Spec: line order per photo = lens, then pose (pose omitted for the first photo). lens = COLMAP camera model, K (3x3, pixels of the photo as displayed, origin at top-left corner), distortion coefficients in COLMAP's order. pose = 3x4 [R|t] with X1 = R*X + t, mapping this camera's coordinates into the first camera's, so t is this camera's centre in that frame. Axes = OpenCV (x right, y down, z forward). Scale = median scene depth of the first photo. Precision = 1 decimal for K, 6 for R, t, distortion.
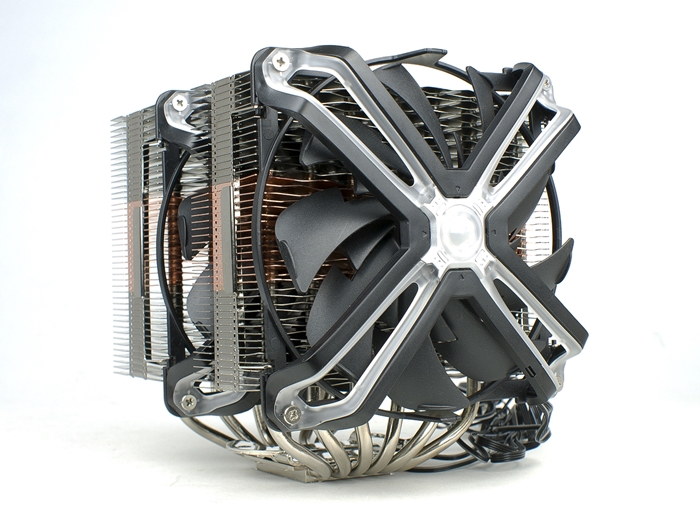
lens RADIAL K [[1082.3, 0, 291.8], [0, 1082.3, 299.8], [0, 0, 1]] dist [-0.009289, -0.021331]
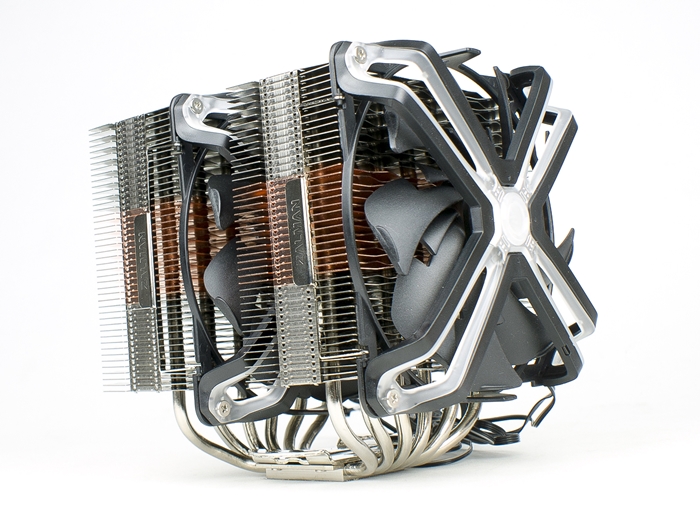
lens RADIAL K [[1082.3, 0, 291.8], [0, 1082.3, 299.8], [0, 0, 1]] dist [-0.009289, -0.021331]
pose [[0.953575, -0.044984, 0.297776, -0.377553], [0.062887, 0.996726, -0.050811, 0.058694], [-0.294516, 0.067179, 0.953283, 0.056716]]
